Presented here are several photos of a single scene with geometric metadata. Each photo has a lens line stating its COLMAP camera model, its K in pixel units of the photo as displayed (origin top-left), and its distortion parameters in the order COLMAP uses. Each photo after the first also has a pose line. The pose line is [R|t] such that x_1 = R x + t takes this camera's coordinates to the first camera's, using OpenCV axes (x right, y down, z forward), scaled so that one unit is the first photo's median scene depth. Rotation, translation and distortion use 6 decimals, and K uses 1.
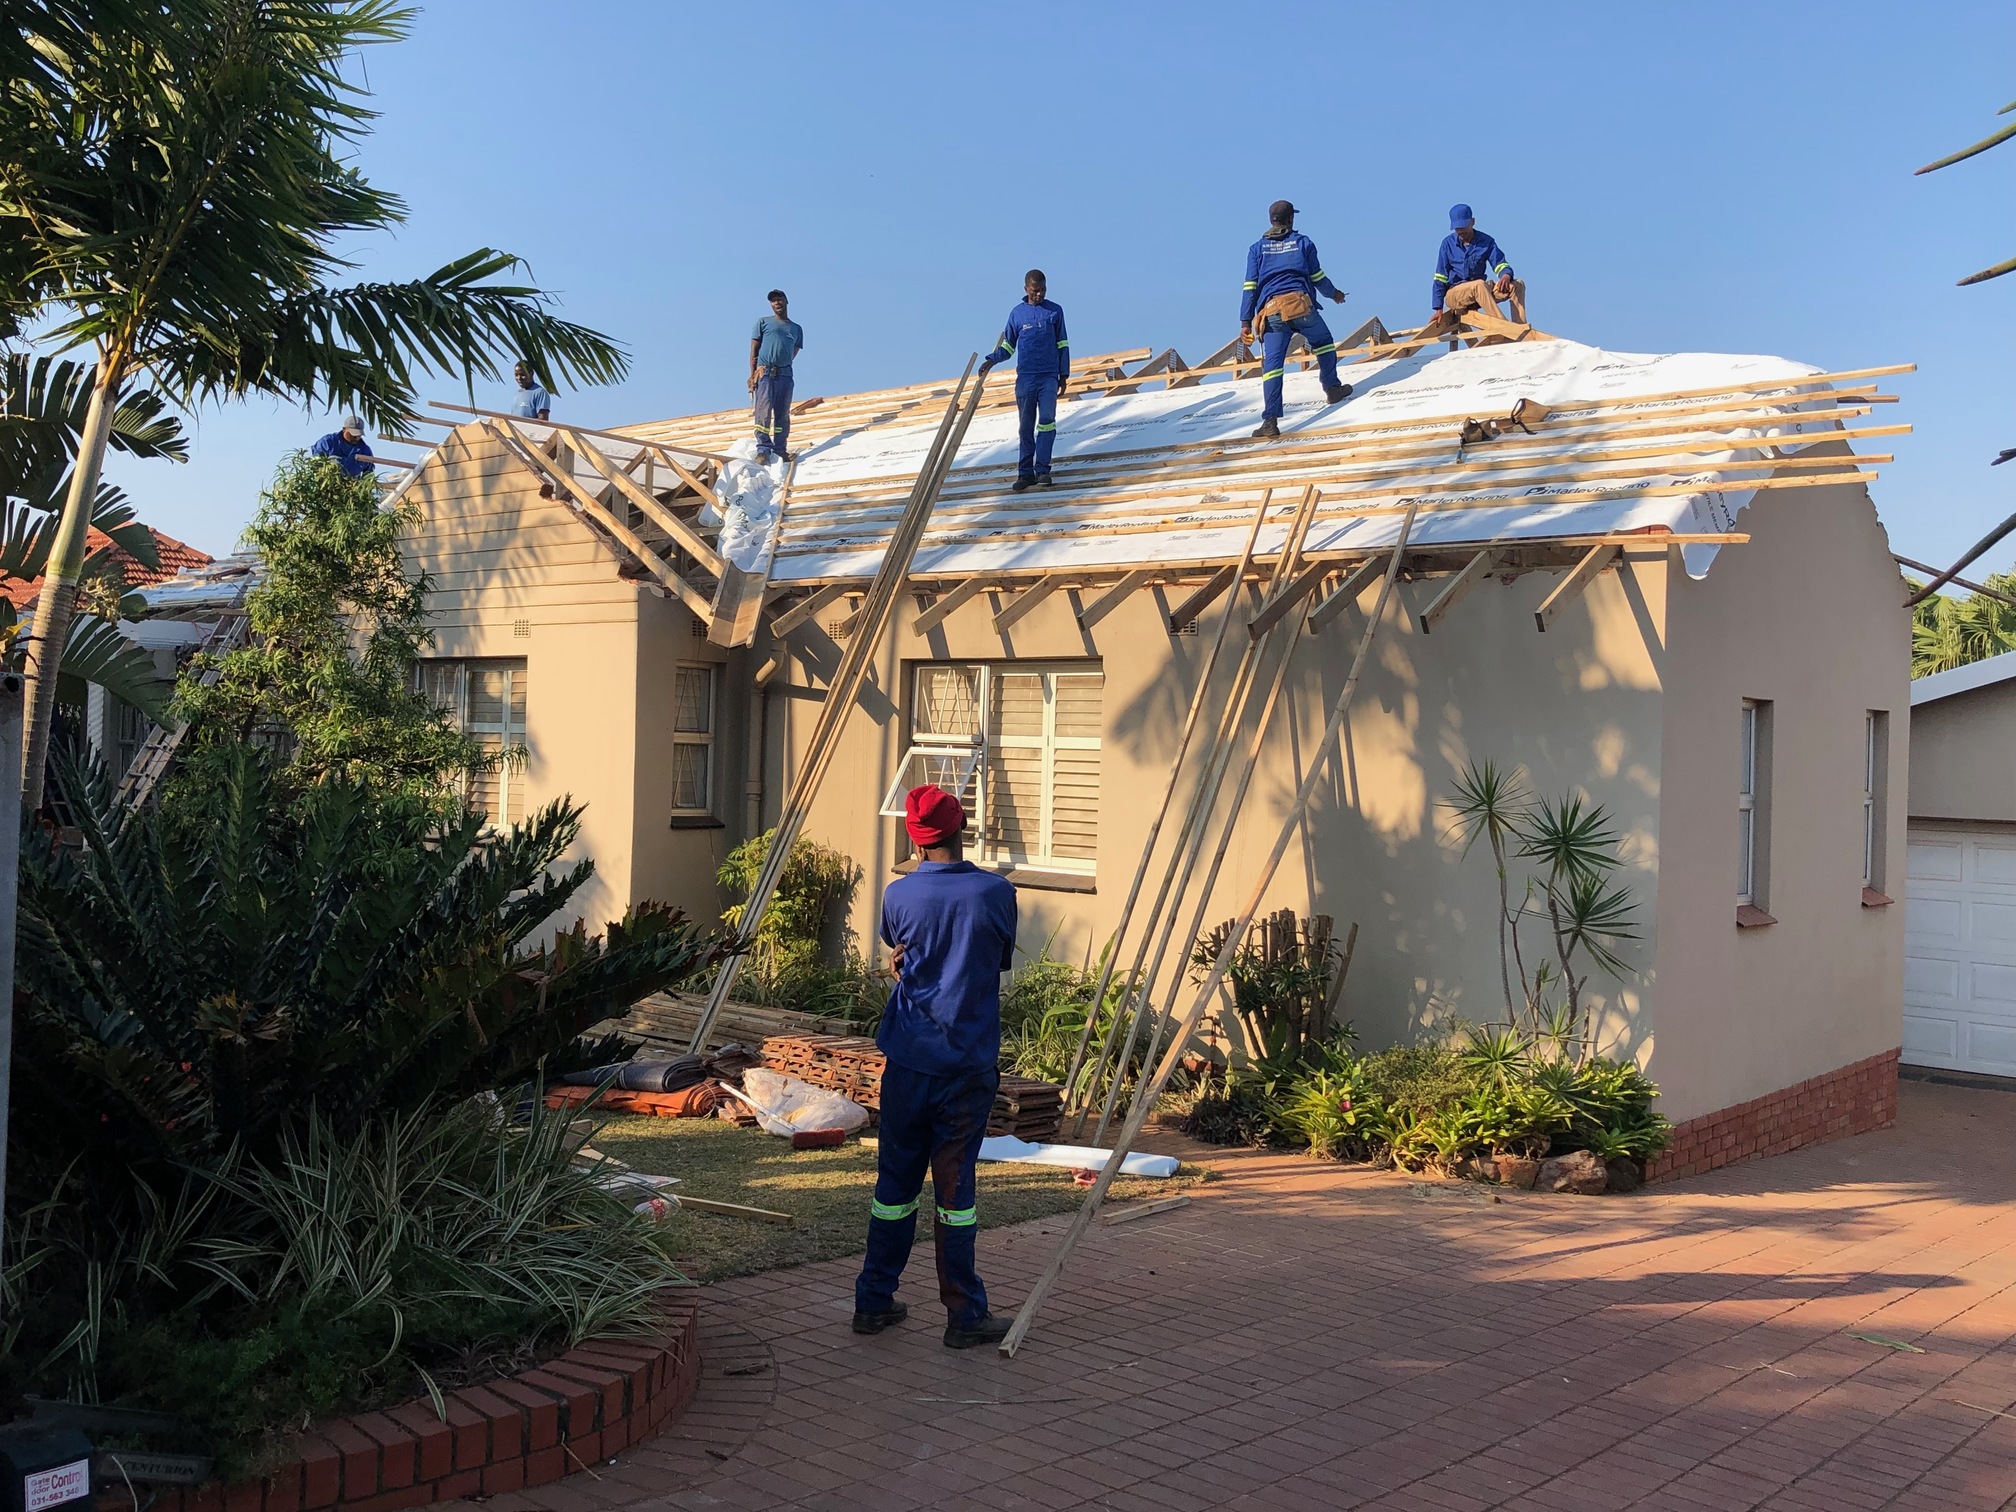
lens RADIAL K [[1814.2, 0, 1008.0], [0, 1814.2, 756.0], [0, 0, 1]] dist [0.050617, -0.008115]
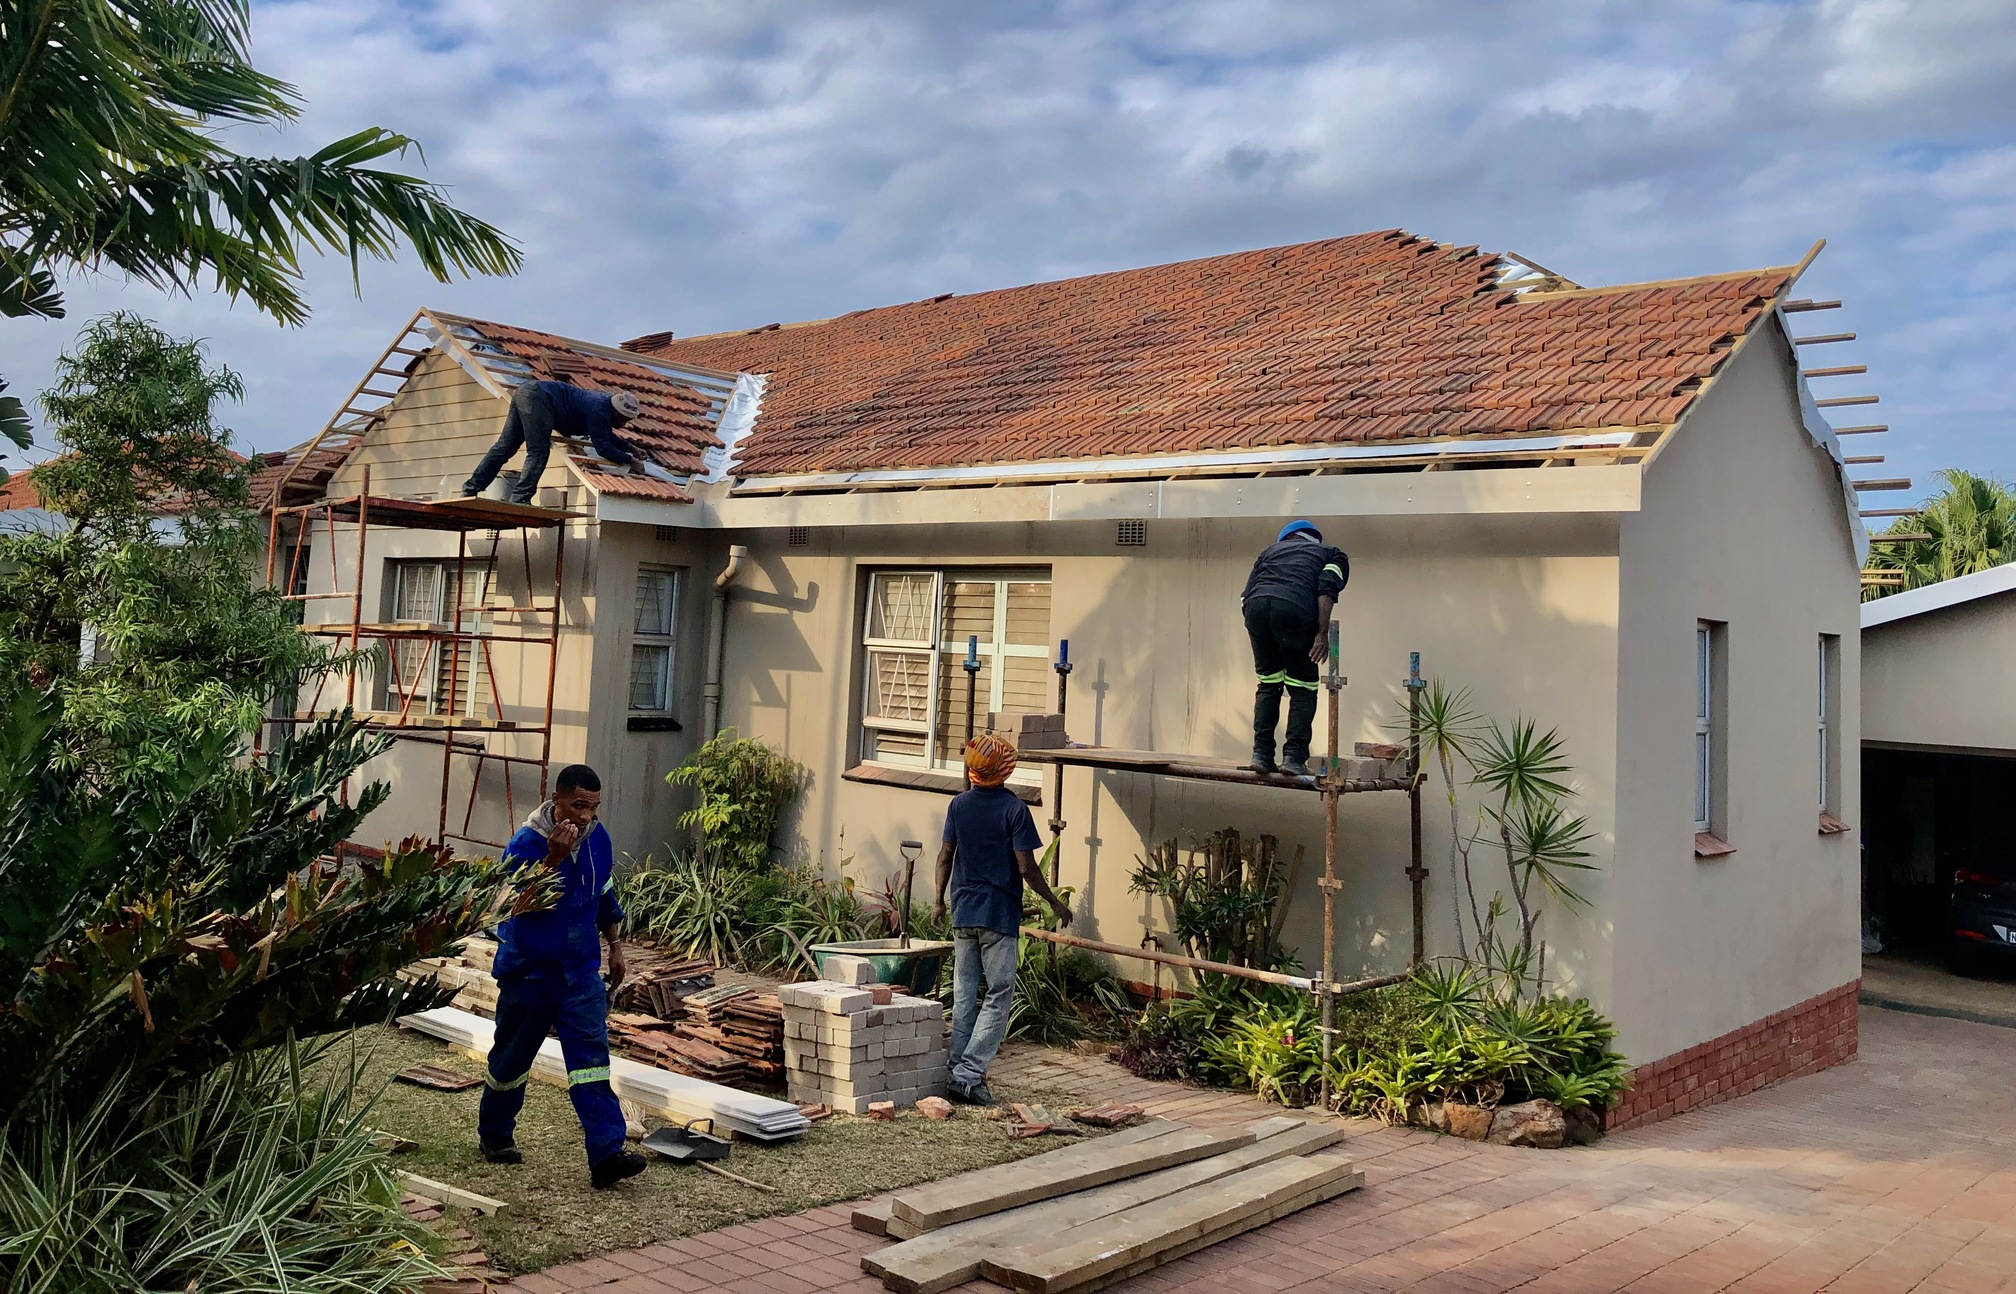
lens RADIAL K [[1650.7, 0, 974.5], [0, 1650.7, 524.7], [0, 0, 1]] dist [0.004303, -0.000891]
pose [[0.999606, 0.016198, -0.022907, 0.037651], [-0.017999, 0.996574, -0.080729, -0.004279], [0.021521, 0.081109, 0.996473, 0.118131]]
